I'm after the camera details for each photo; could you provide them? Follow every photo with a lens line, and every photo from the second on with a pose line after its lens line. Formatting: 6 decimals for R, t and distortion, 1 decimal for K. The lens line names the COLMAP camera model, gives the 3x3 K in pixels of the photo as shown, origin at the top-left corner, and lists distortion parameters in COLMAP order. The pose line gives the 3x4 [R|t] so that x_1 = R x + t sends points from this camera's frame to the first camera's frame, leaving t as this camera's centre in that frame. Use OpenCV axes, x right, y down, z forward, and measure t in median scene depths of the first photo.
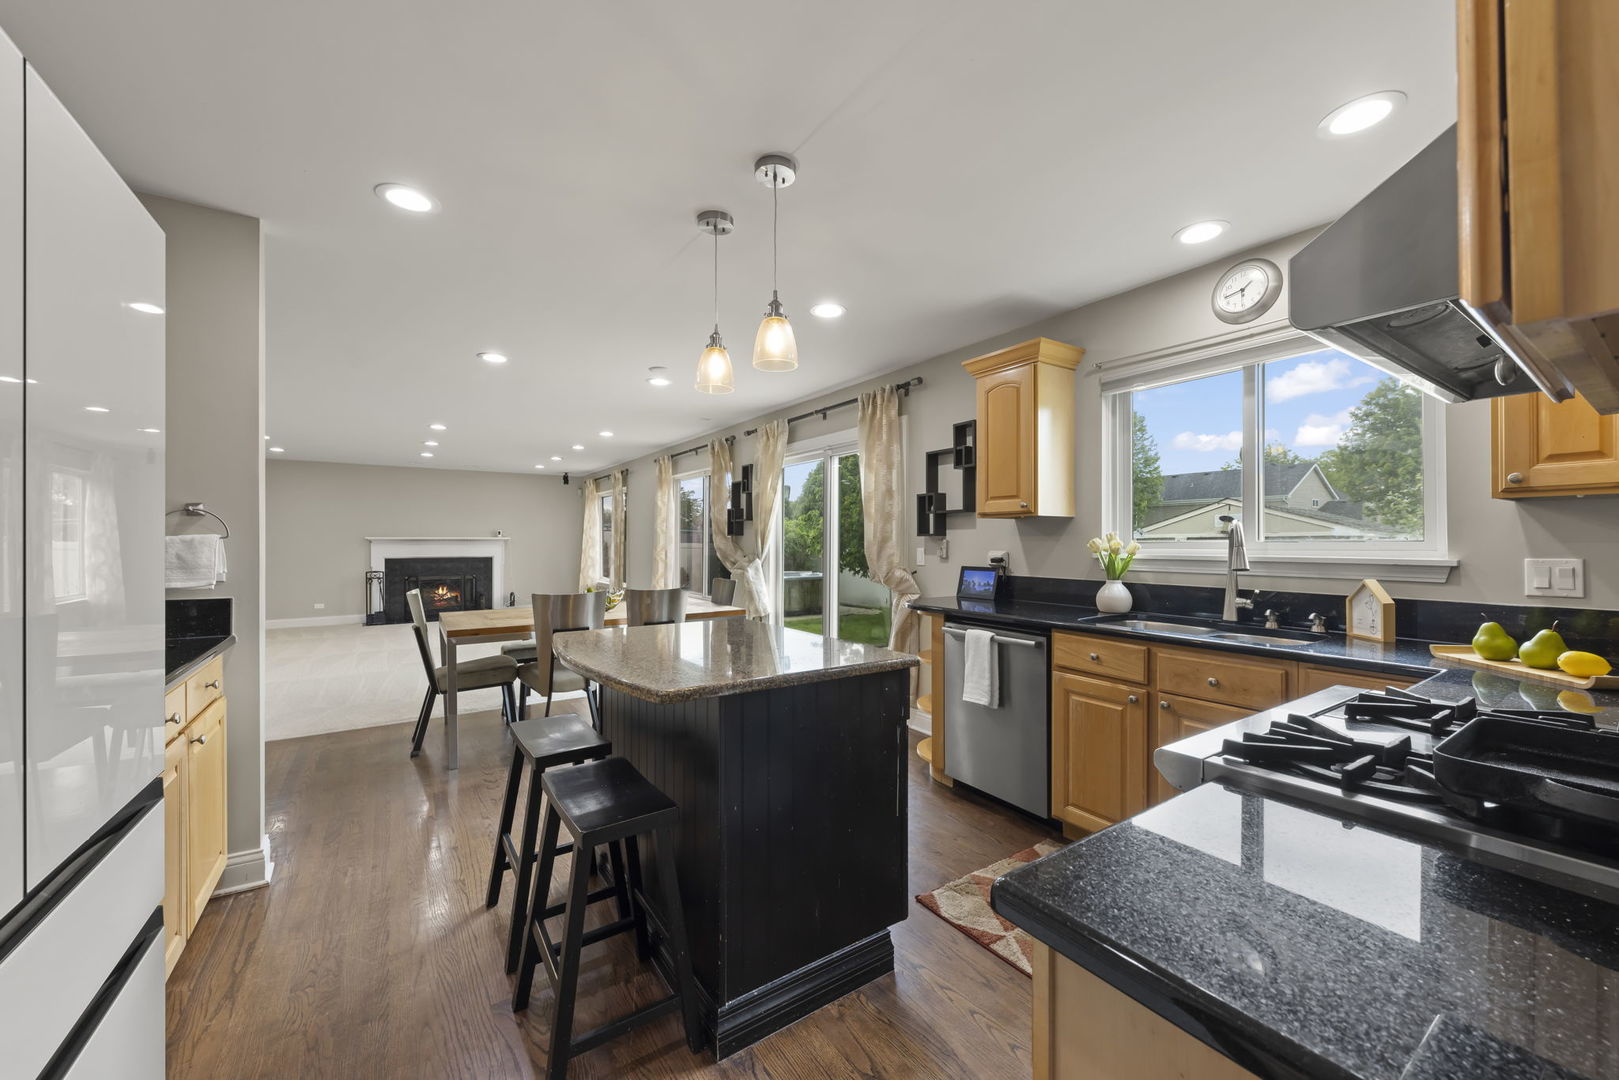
lens RADIAL K [[608.8, 0, 826.7], [0, 608.8, 546.3], [0, 0, 1]] dist [0.012000, -0.001543]
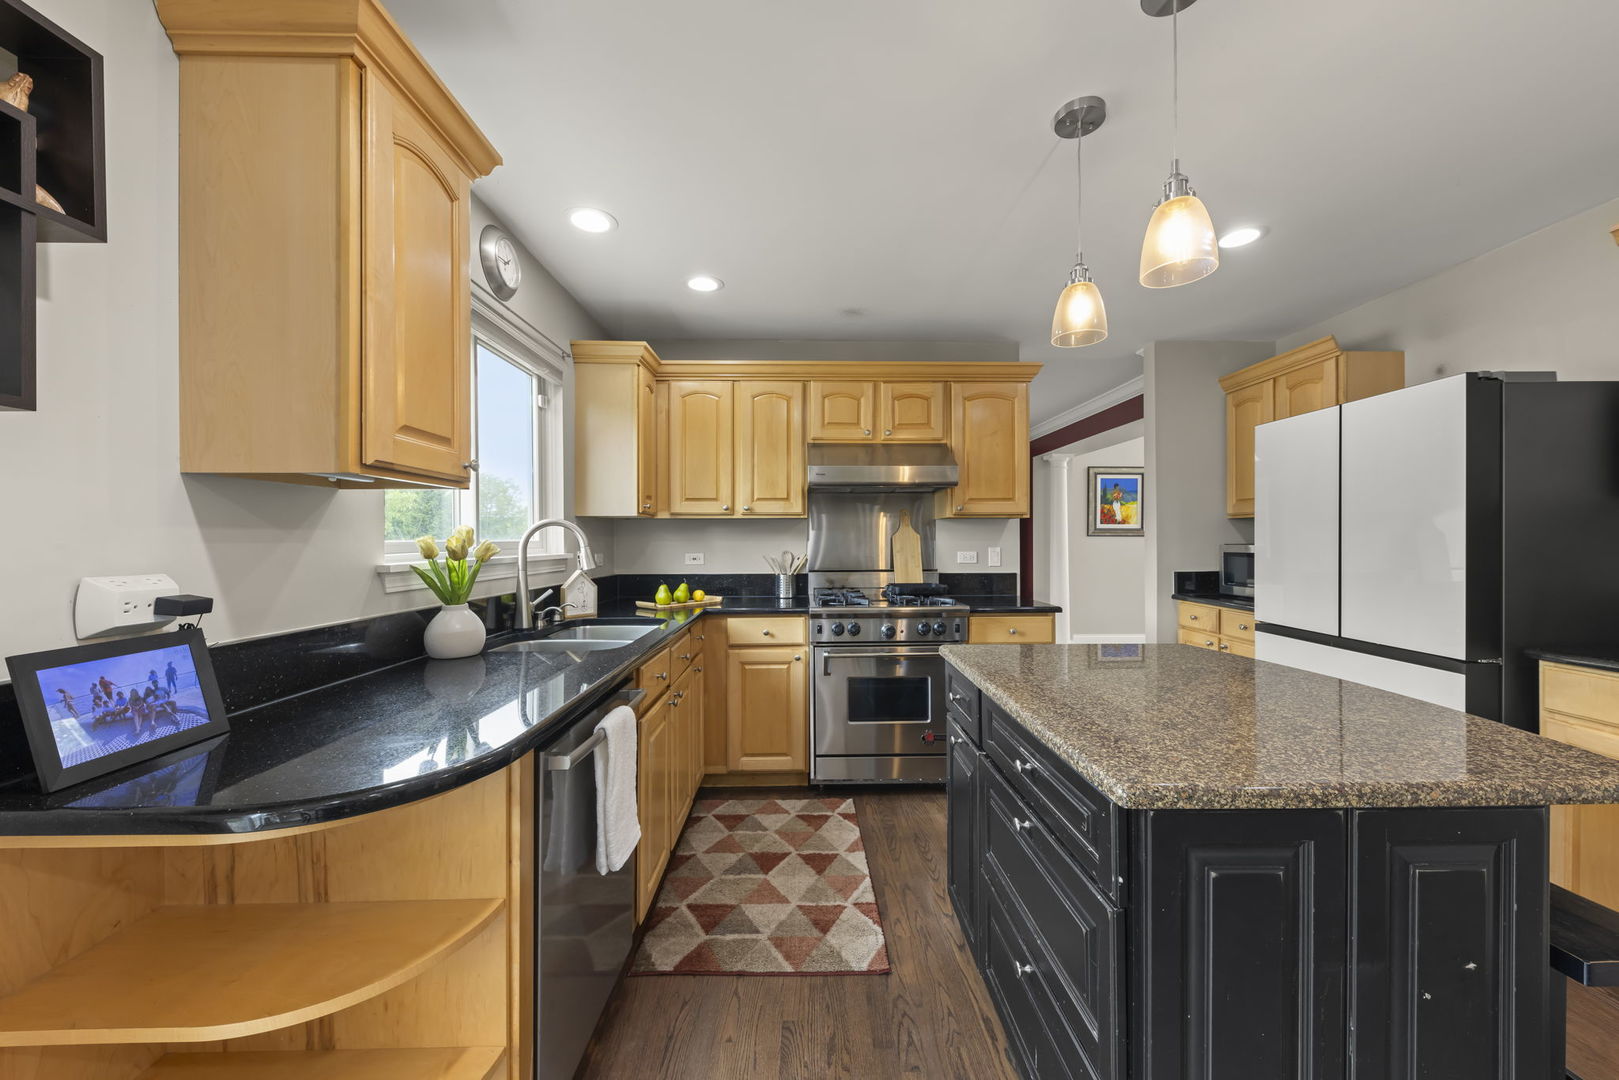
lens RADIAL K [[608.8, 0, 814.3], [0, 608.8, 538.3], [0, 0, 1]] dist [0.012000, -0.001543]
pose [[-0.830954, 0.006716, 0.556301, -0.133634], [0.010159, 0.999944, 0.003103, -0.007123], [-0.556249, 0.008230, -0.830975, 0.993163]]
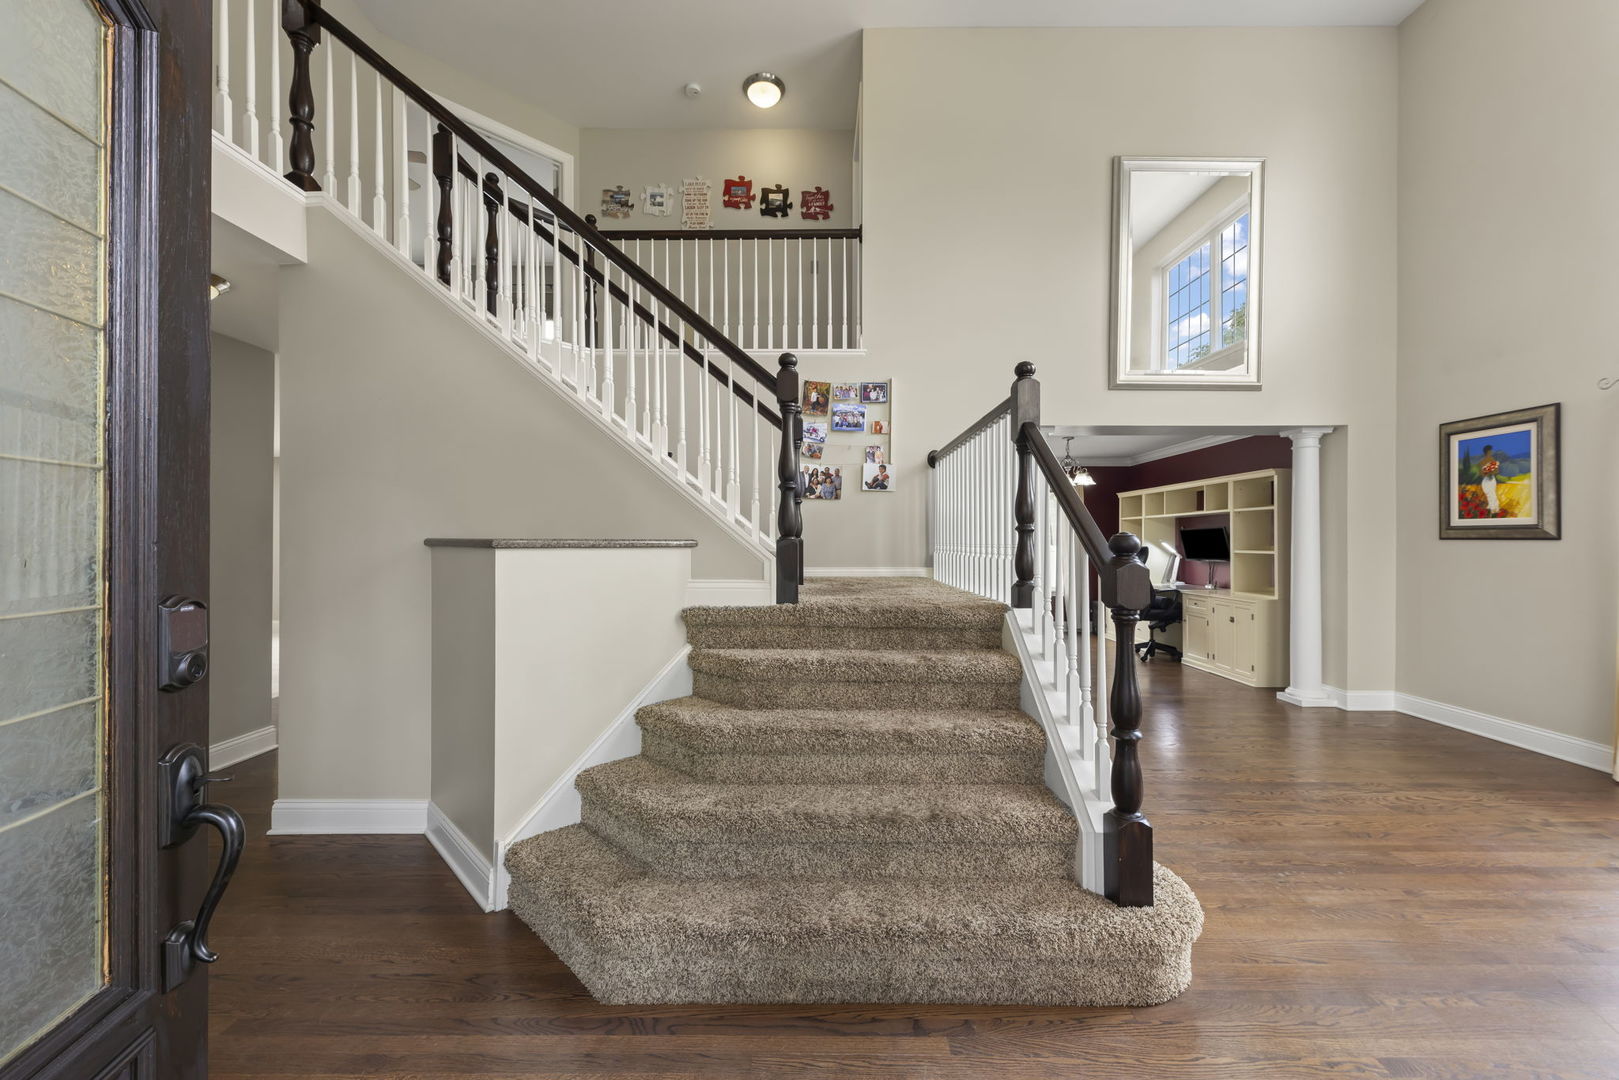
lens RADIAL K [[624.5, 0, 809.9], [0, 624.5, 544.3], [0, 0, 1]] dist [0.006984, -0.002866]
pose [[0.579536, 0.000795, 0.814947, -1.404453], [0.002995, 0.999991, -0.003105, 0.009494], [-0.814941, 0.004240, 0.579528, -0.737594]]
